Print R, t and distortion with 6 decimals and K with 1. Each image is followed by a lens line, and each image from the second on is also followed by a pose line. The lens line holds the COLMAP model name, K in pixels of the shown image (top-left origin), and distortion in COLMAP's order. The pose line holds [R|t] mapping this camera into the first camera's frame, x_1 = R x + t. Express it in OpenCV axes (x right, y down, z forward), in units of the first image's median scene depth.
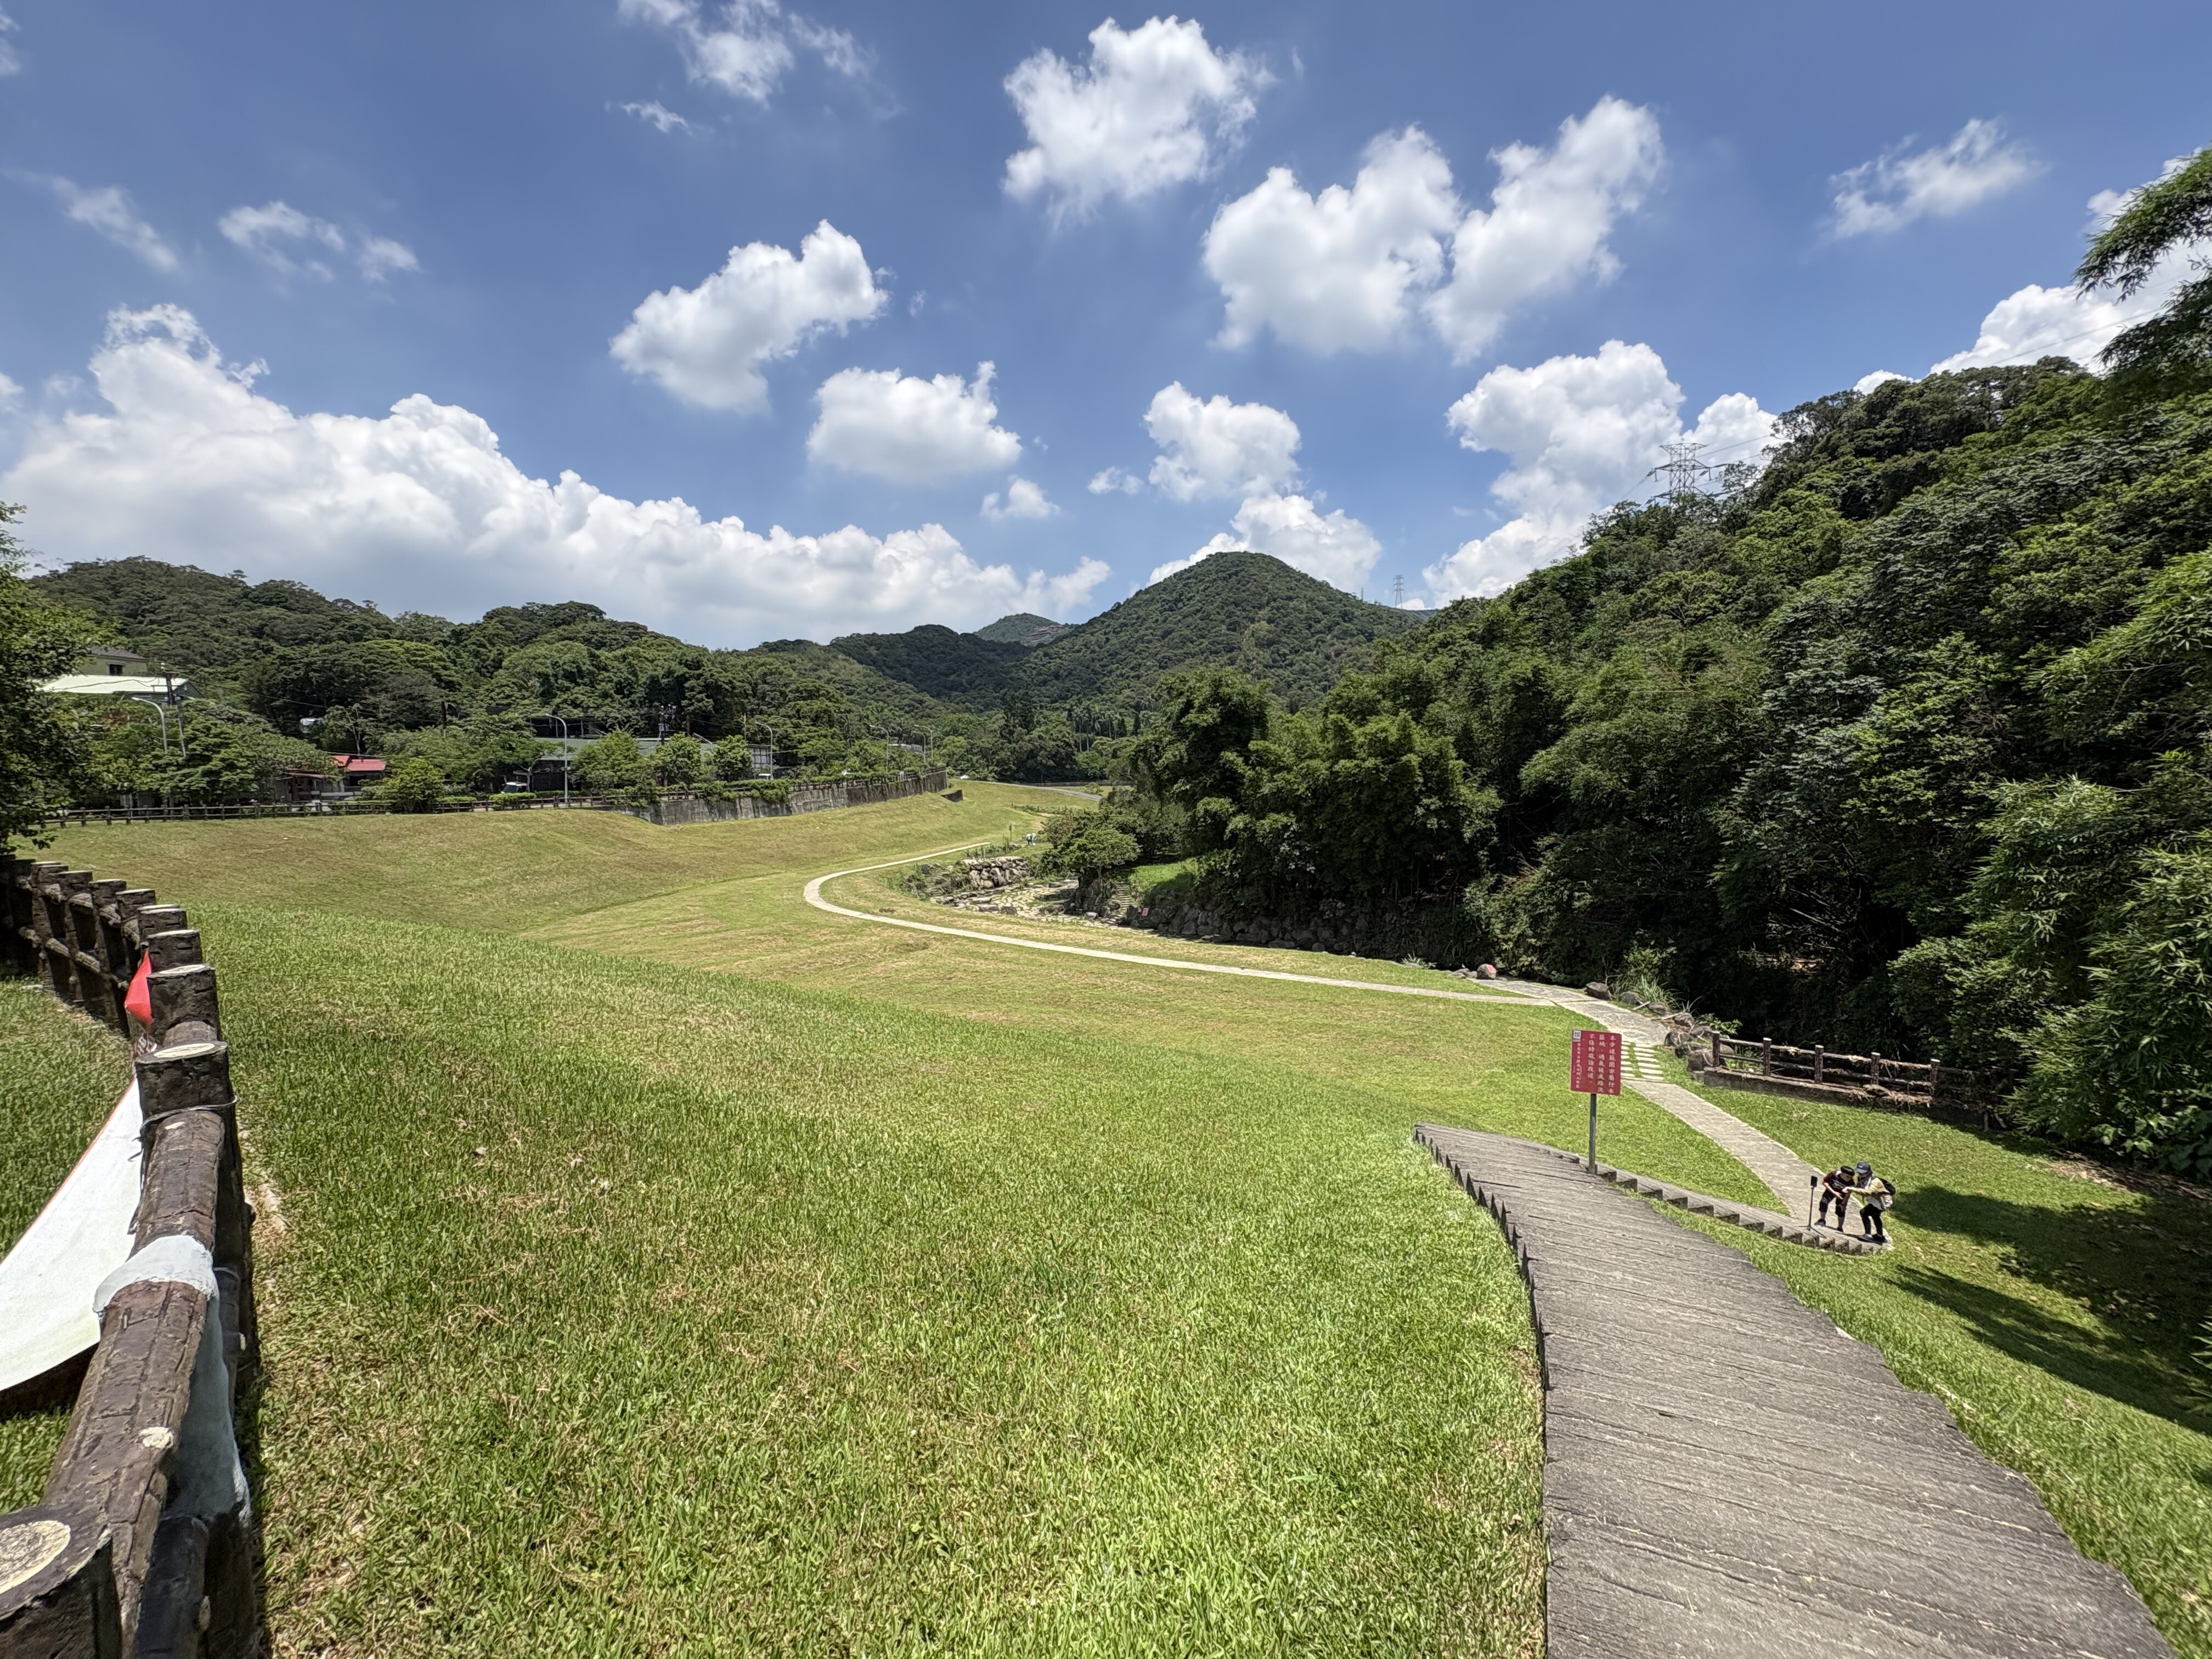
lens RADIAL K [[885.8, 0, 1111.1], [0, 885.8, 829.2], [0, 0, 1]] dist [0.008532, -0.000877]
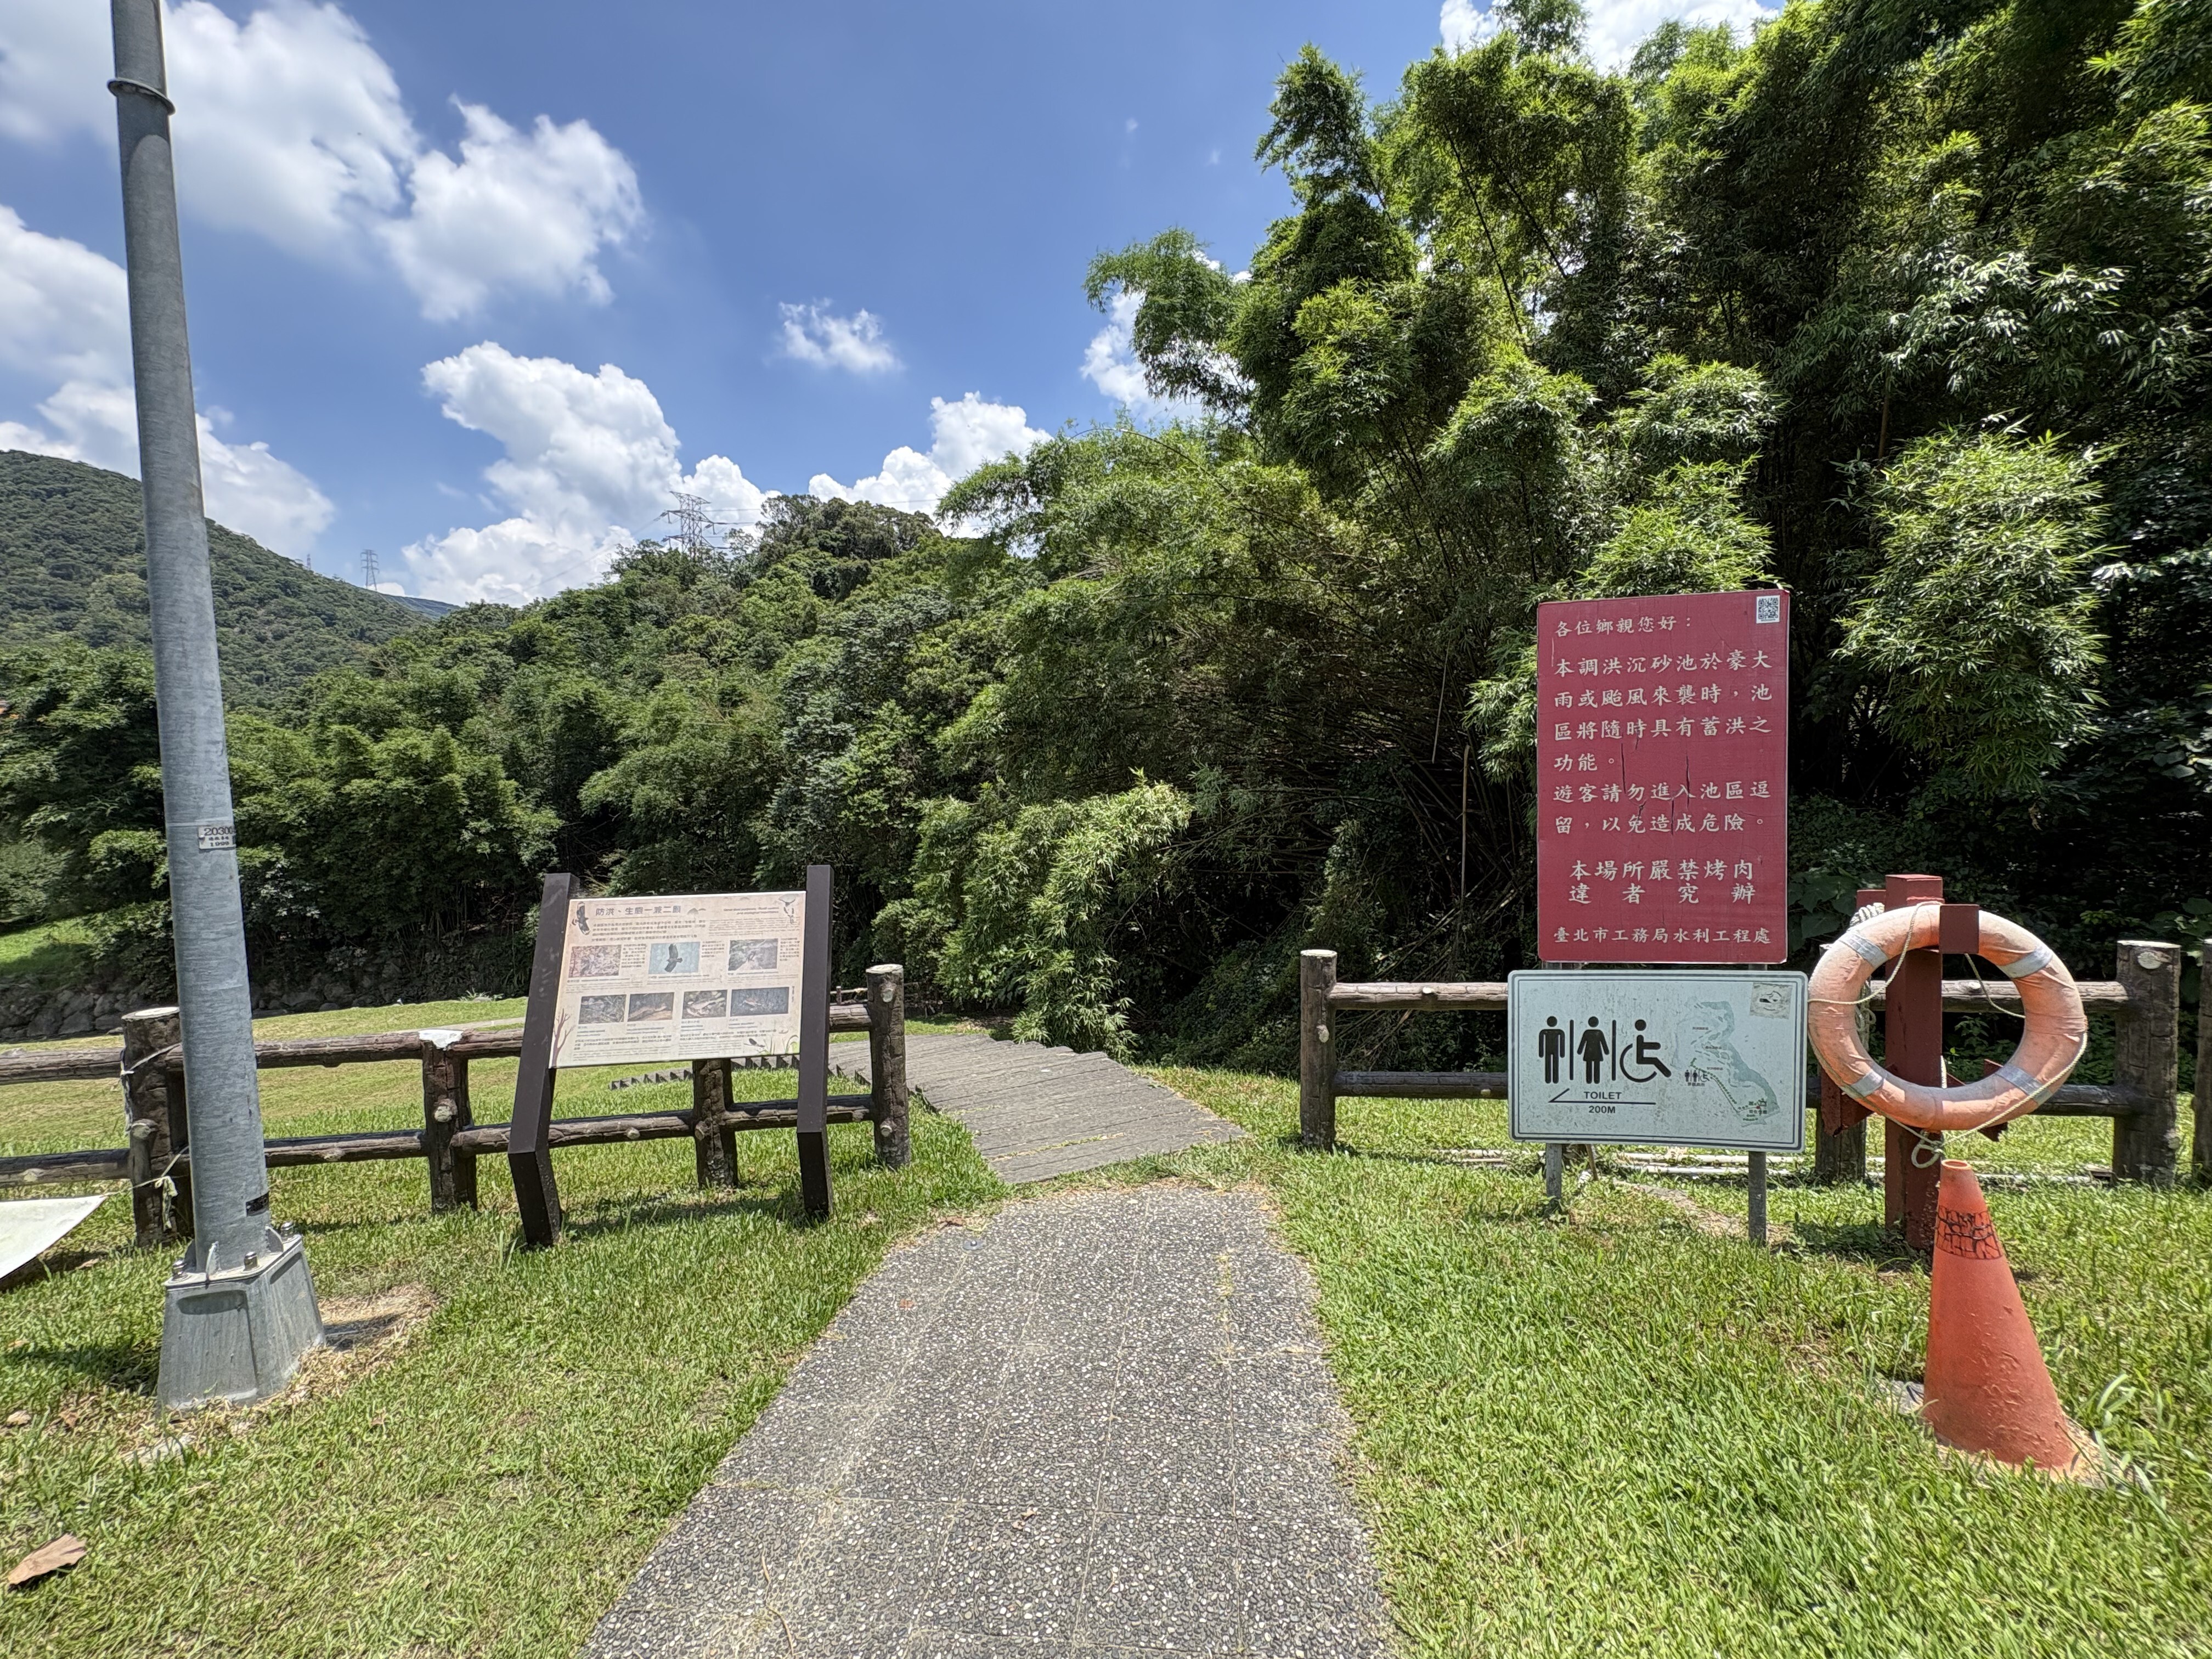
lens RADIAL K [[885.8, 0, 1099.5], [0, 885.8, 828.9], [0, 0, 1]] dist [0.008532, -0.000877]
pose [[0.547531, -0.044479, 0.835603, -0.058910], [0.060104, 0.998097, 0.013745, -0.000108], [-0.834624, 0.042697, 0.549162, -0.052375]]
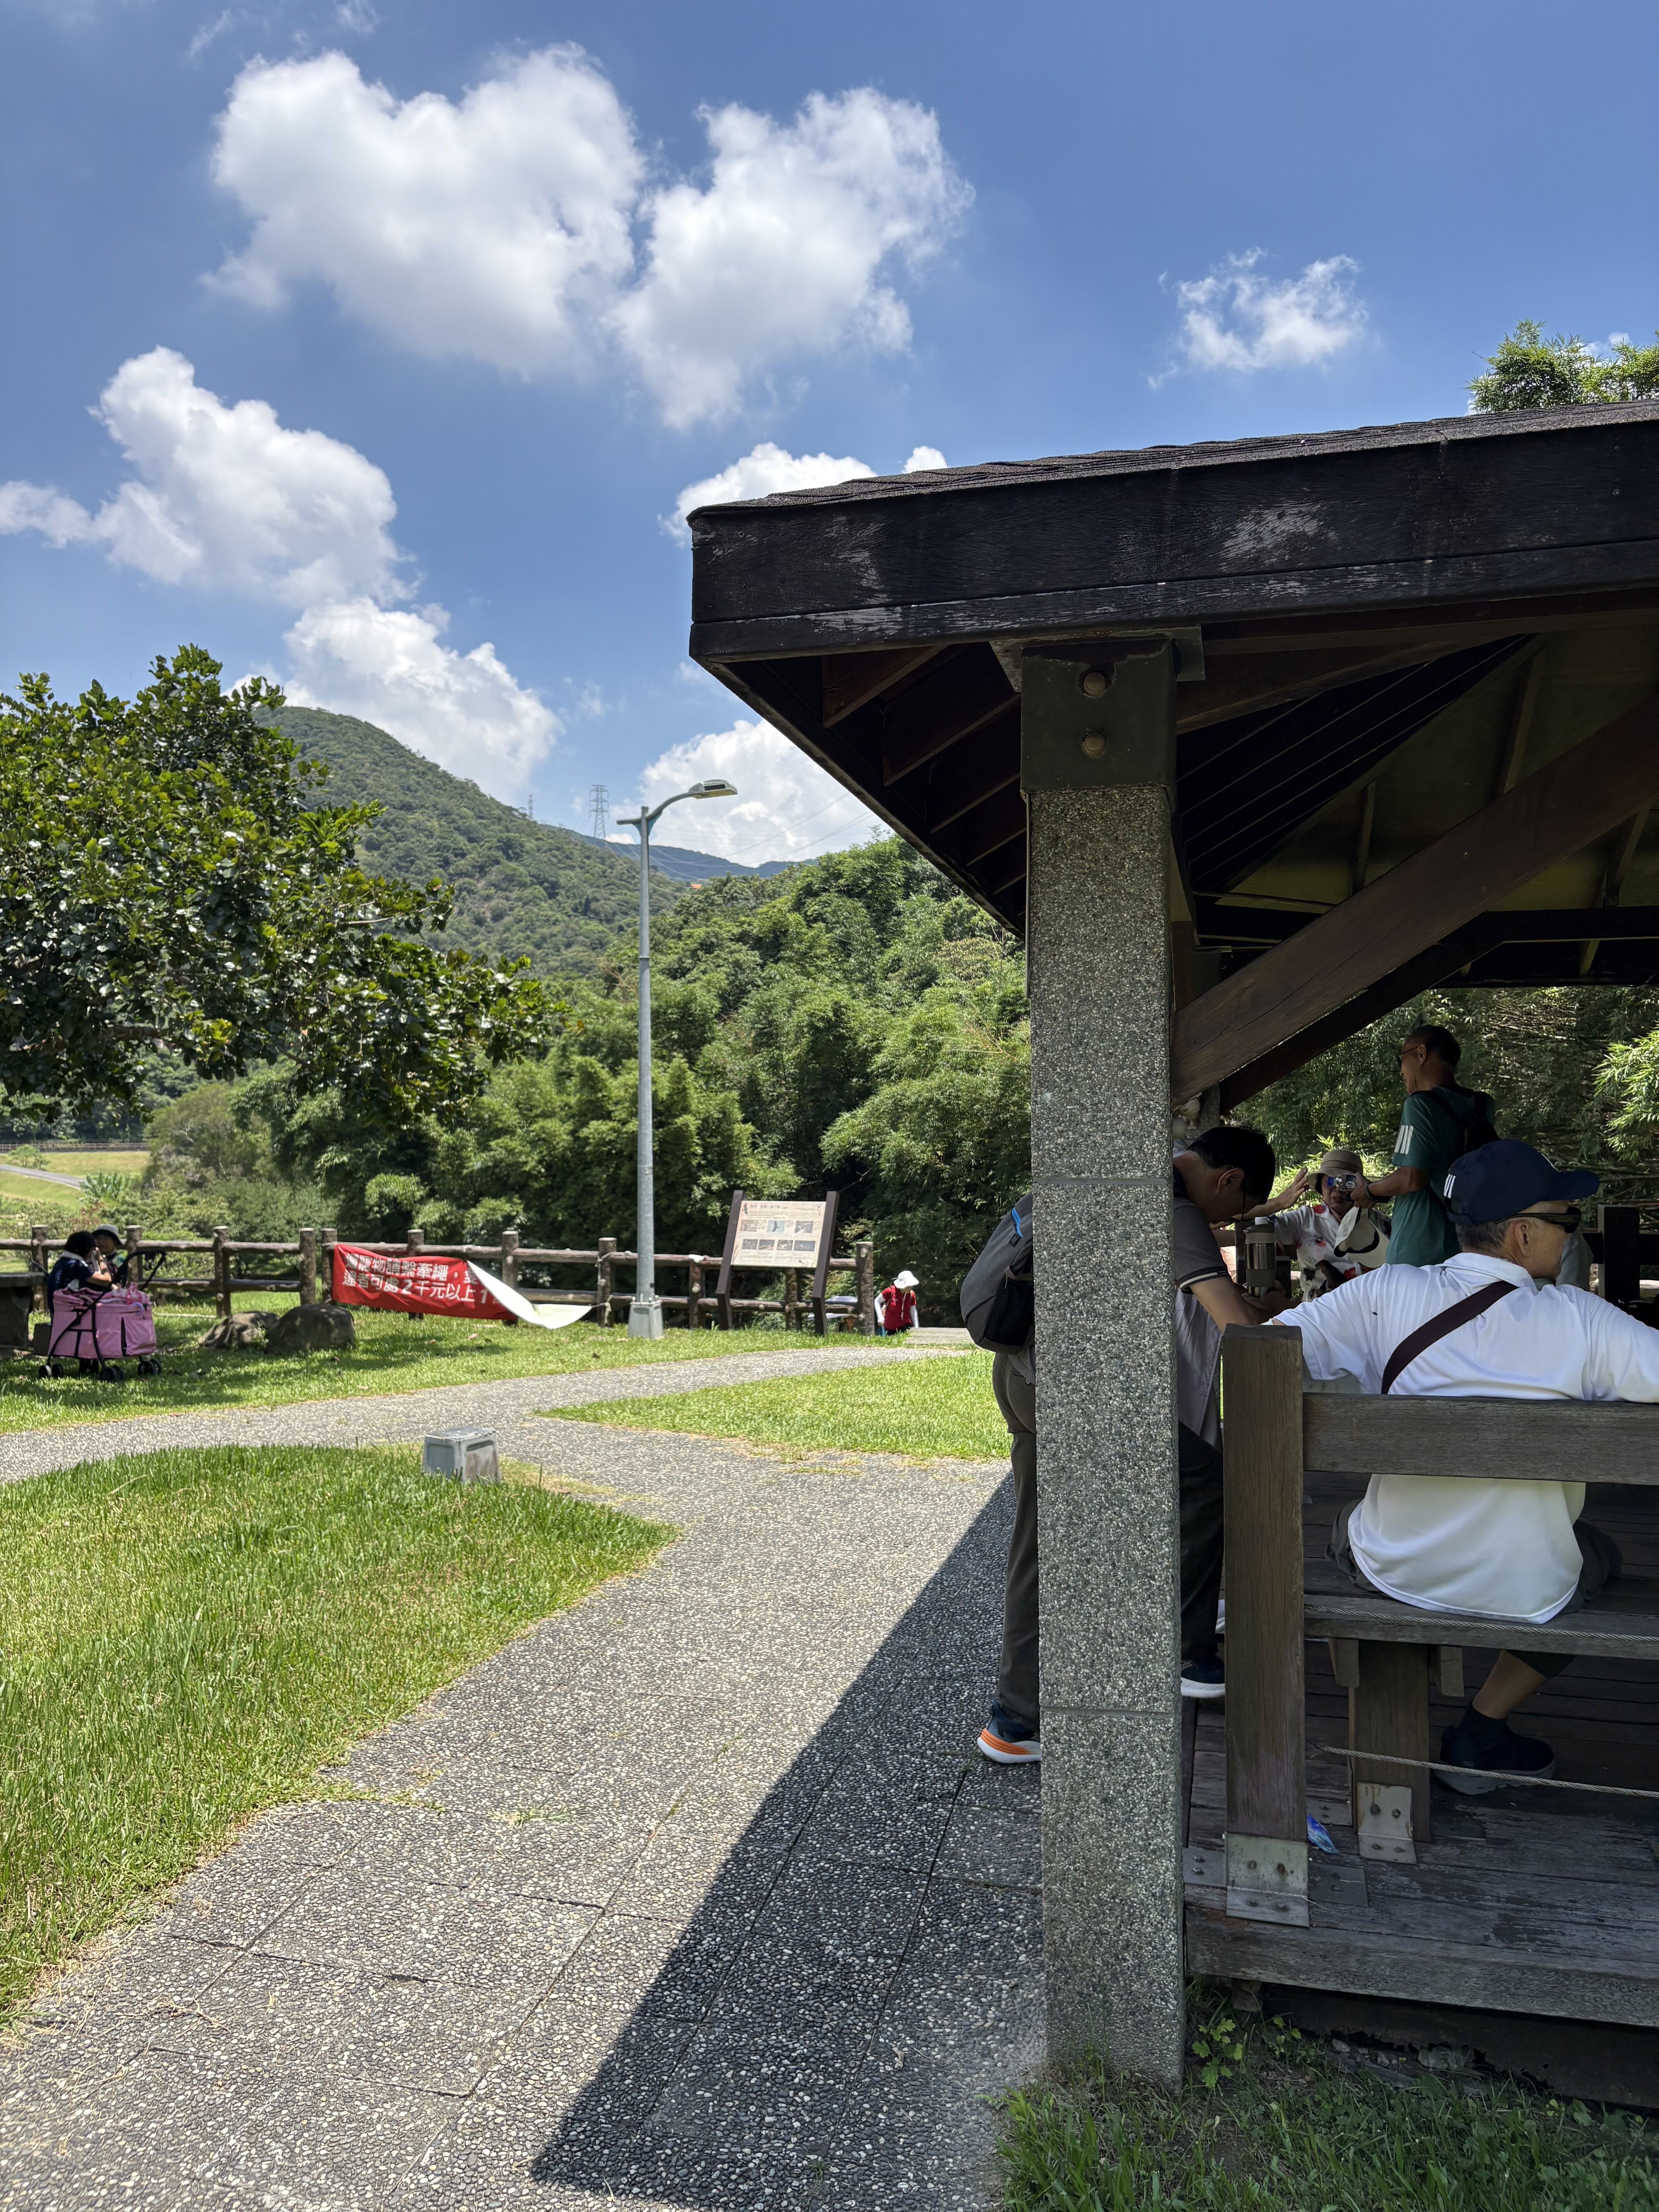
lens RADIAL K [[1678.9, 0, 838.7], [0, 1678.9, 1118.1], [0, 0, 1]] dist [0.019763, -0.009171]
pose [[0.897101, 0.010919, 0.441691, -0.144480], [0.019485, 0.997744, -0.064239, 0.008435], [-0.441396, 0.066235, 0.894865, -0.264170]]
